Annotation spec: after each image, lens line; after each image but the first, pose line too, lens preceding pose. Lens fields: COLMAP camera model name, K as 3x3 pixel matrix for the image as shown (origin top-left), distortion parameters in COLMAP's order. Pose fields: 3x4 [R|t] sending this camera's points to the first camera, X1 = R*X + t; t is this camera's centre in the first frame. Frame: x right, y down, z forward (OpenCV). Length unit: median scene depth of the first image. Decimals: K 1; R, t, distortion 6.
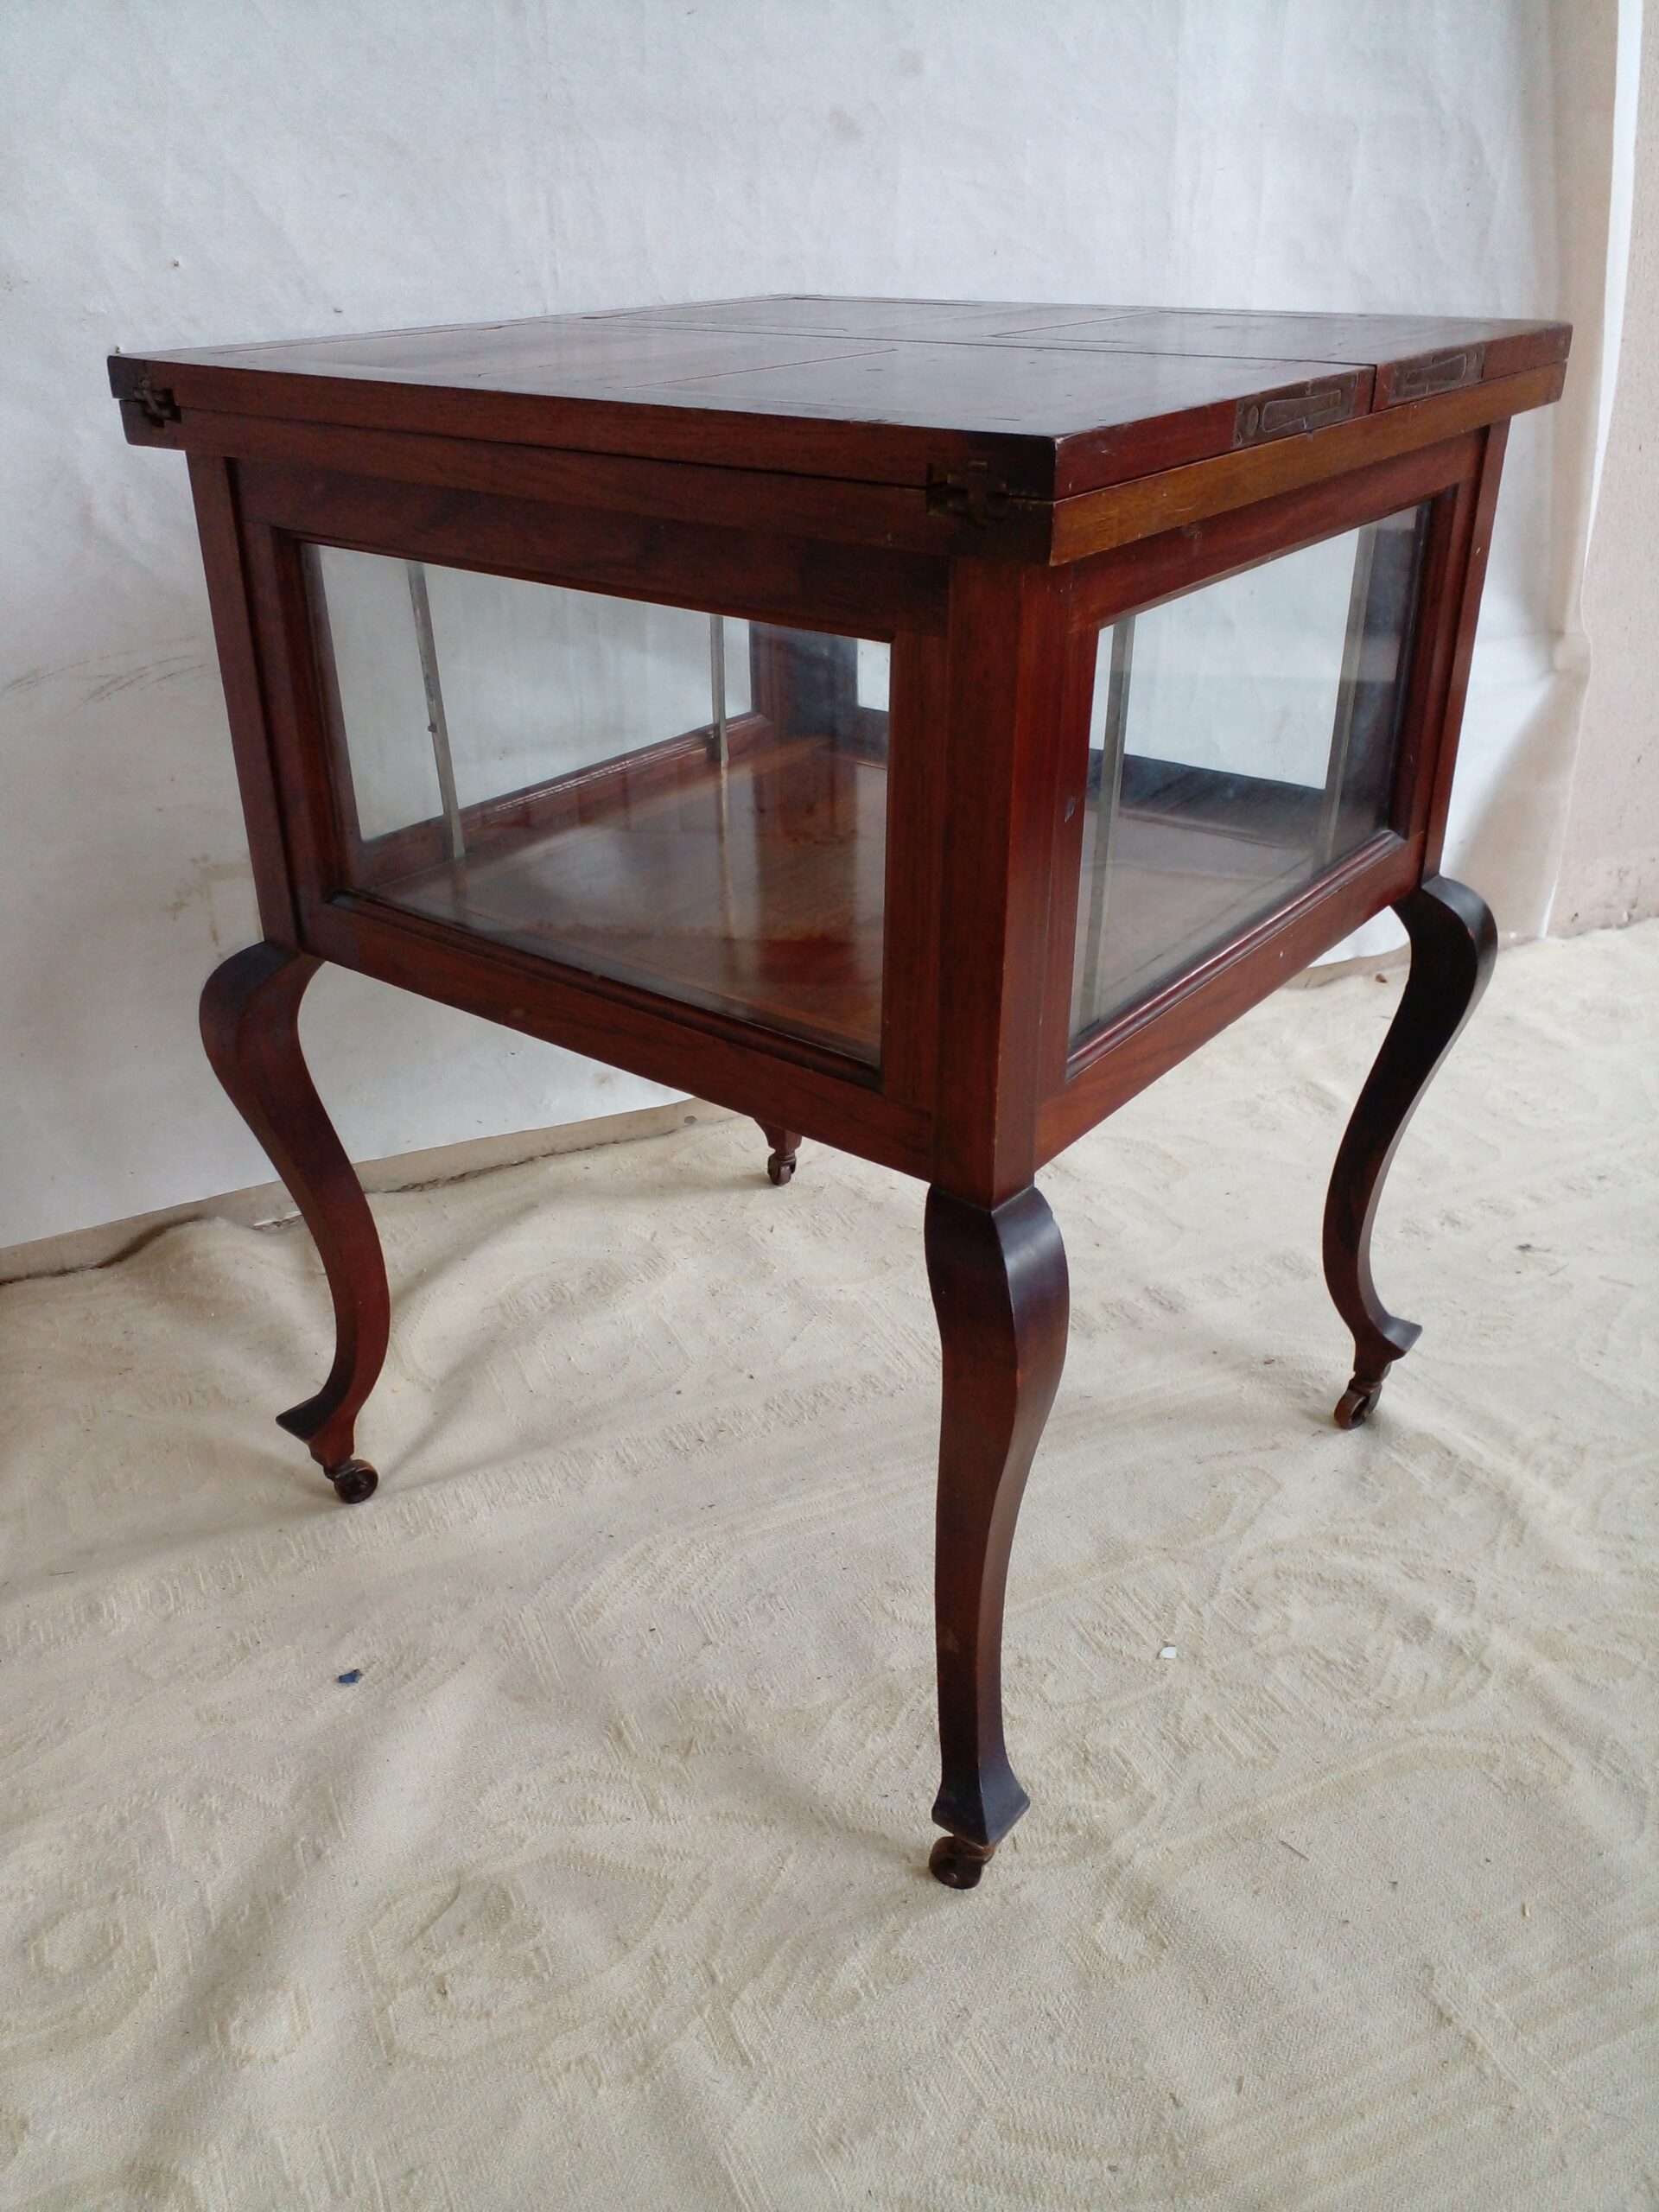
lens RADIAL K [[1791.5, 0, 788.3], [0, 1791.5, 1096.3], [0, 0, 1]] dist [0.006332, -0.020161]
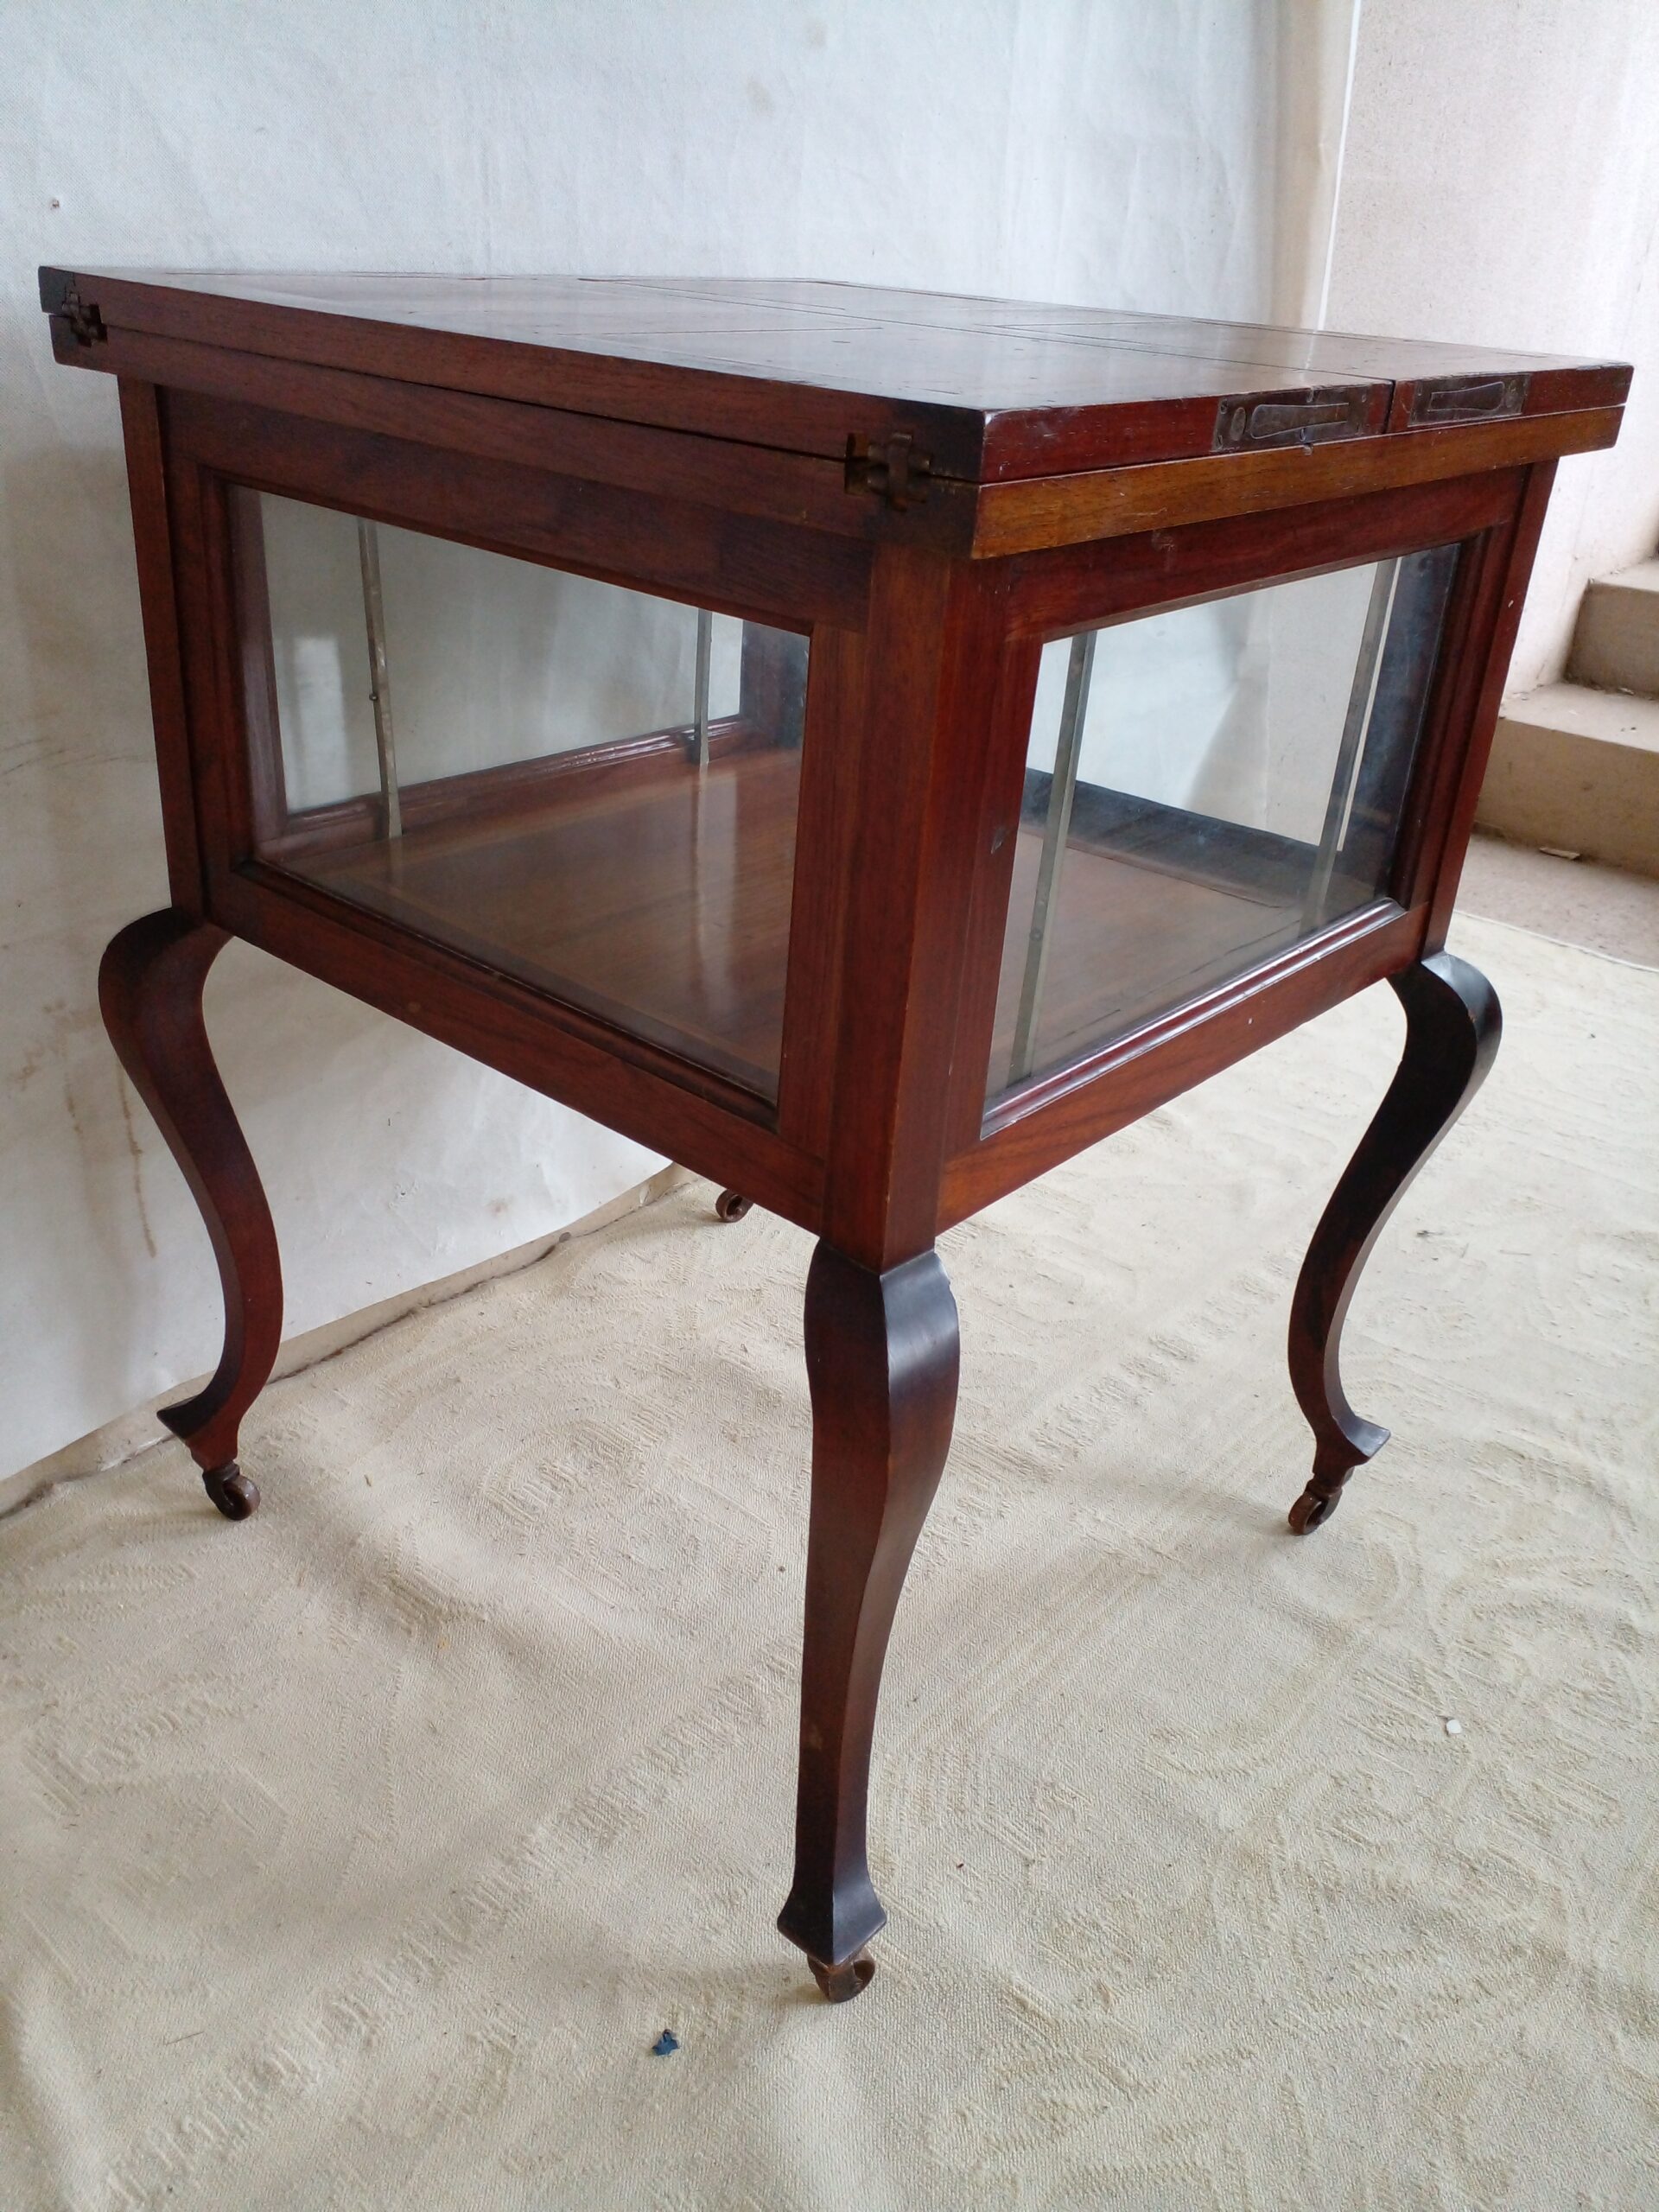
lens RADIAL K [[1791.5, 0, 787.1], [0, 1791.5, 1087.3], [0, 0, 1]] dist [0.006332, -0.020161]
pose [[0.908755, -0.127514, 0.397372, -0.428419], [0.130922, 0.991217, 0.018670, -0.088779], [-0.396263, 0.035058, 0.917468, 0.240691]]
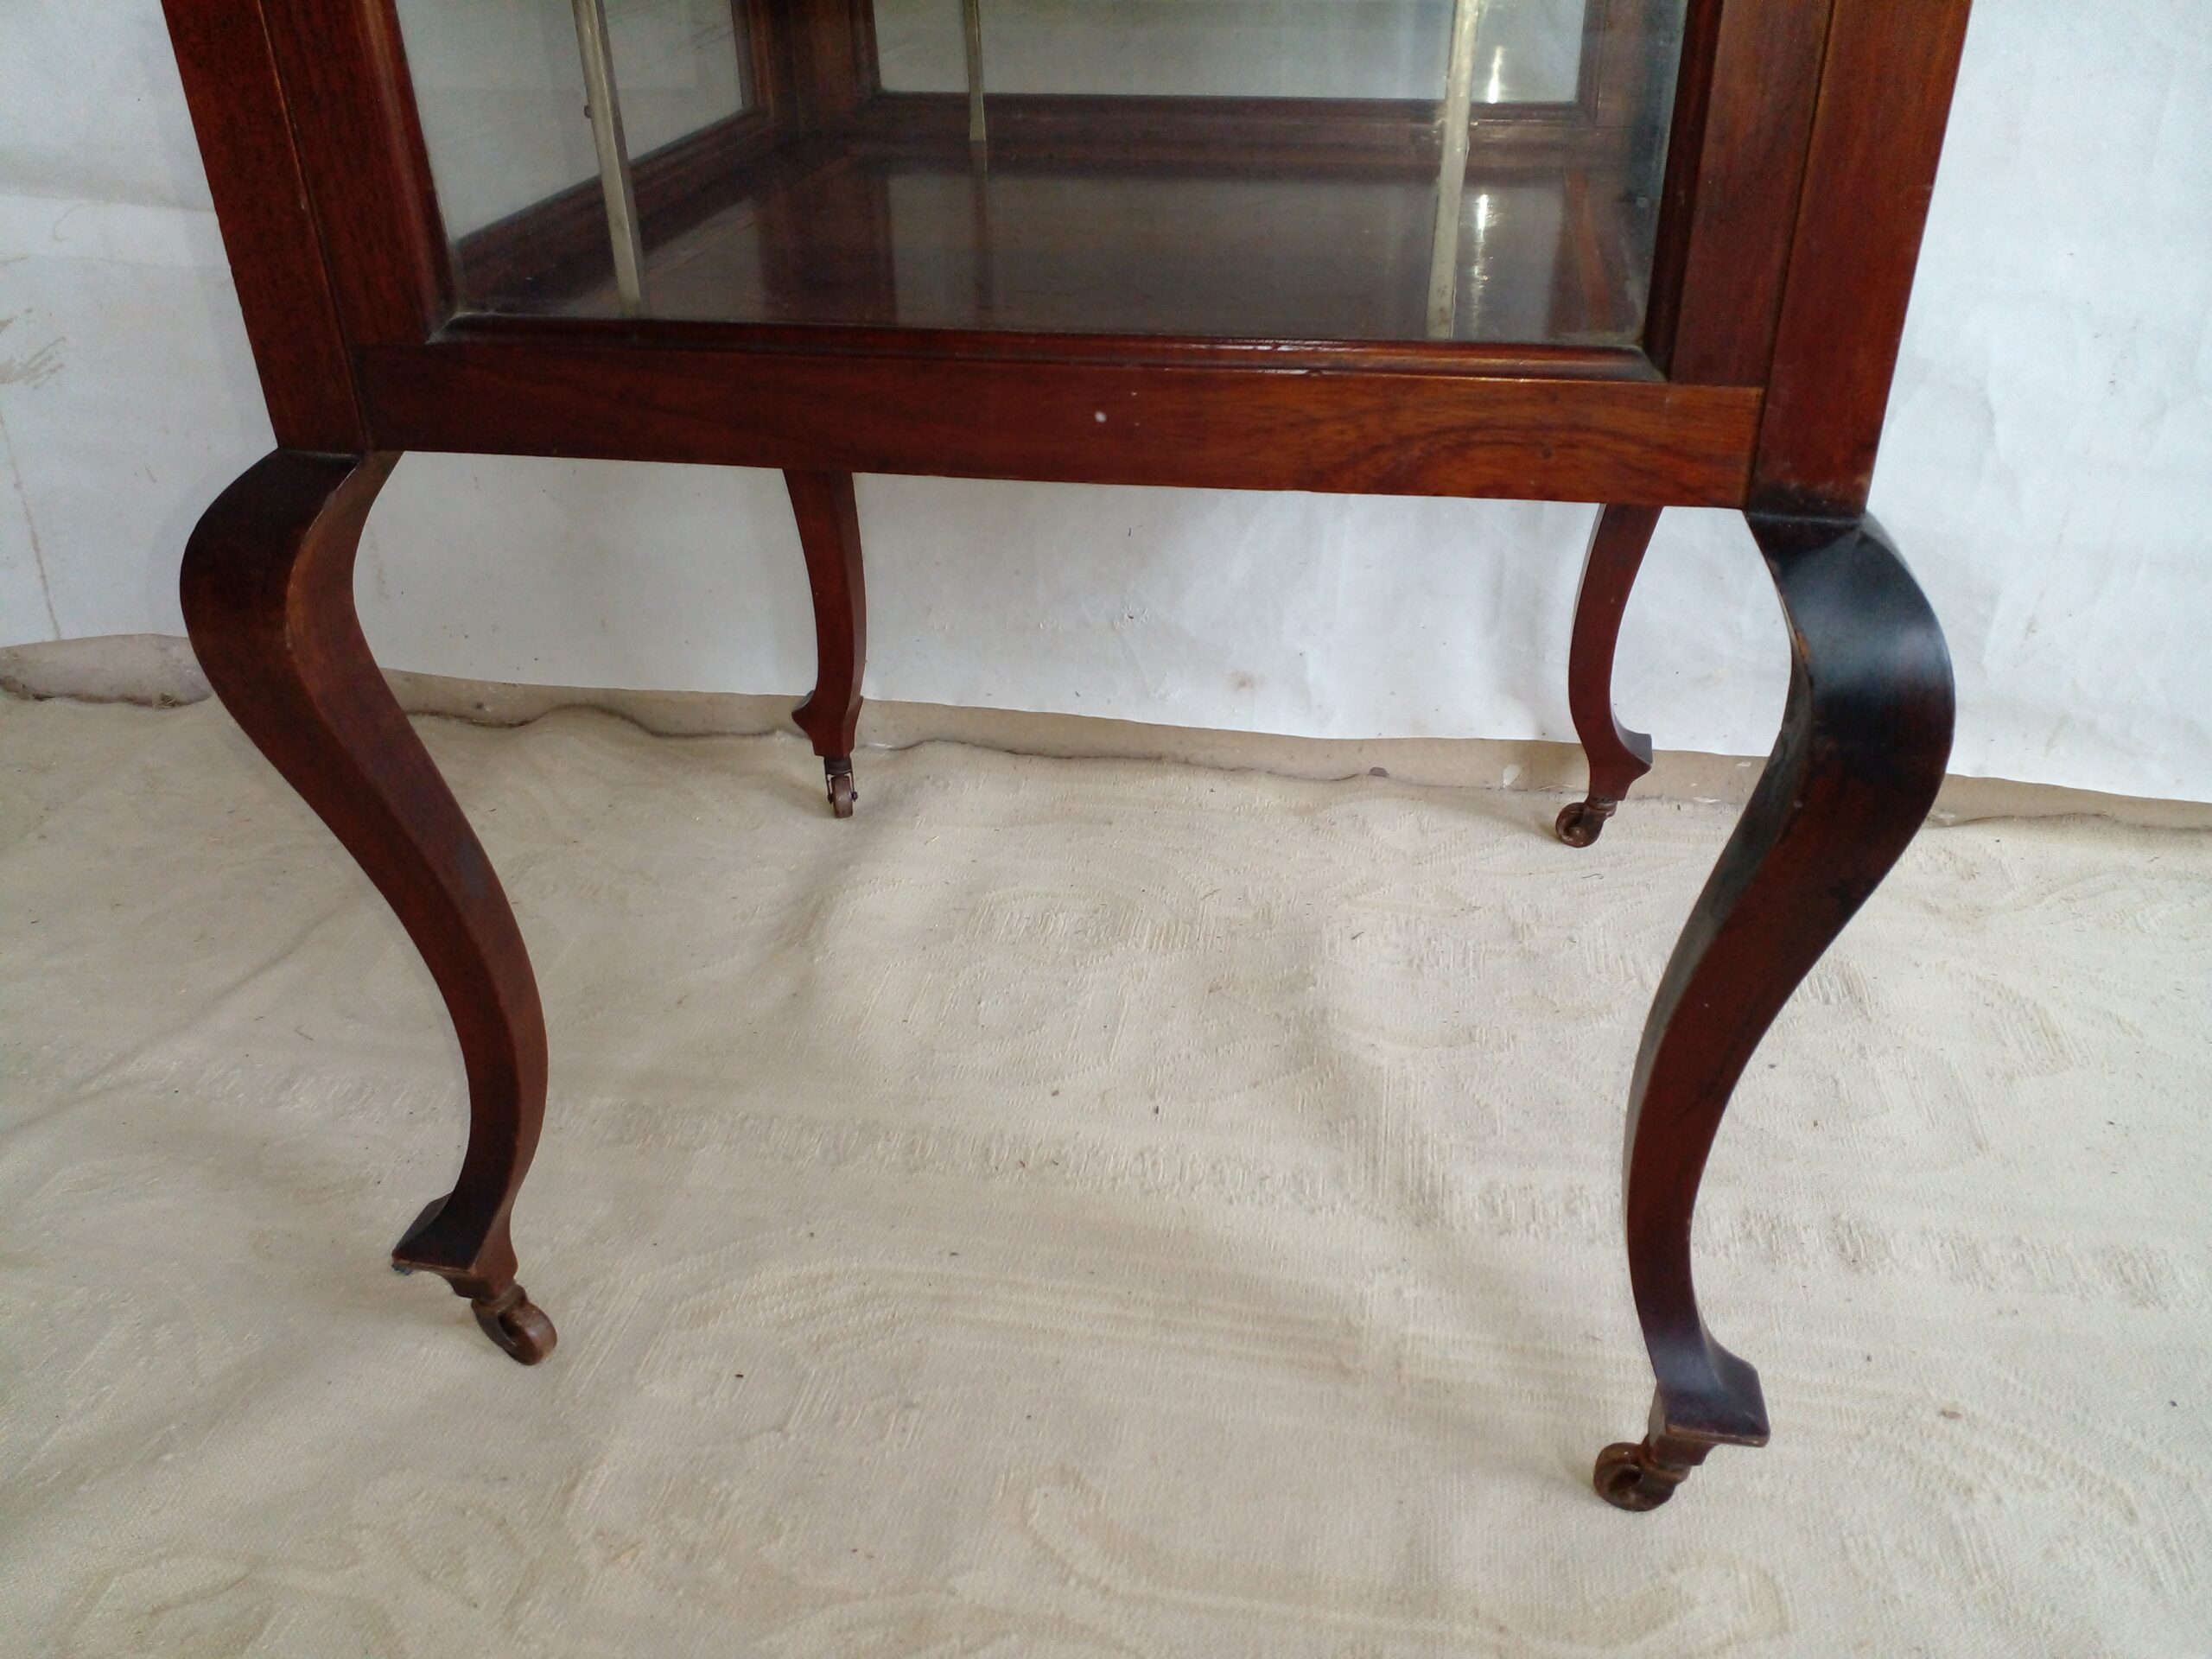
lens RADIAL K [[1791.5, 0, 1093.4], [0, 1791.5, 878.2], [0, 0, 1]] dist [0.006332, -0.020161]
pose [[0.825023, 0.294218, -0.482466, 0.316009], [-0.257965, 0.955708, 0.141689, -0.026368], [0.502784, 0.007563, 0.864379, 0.445110]]
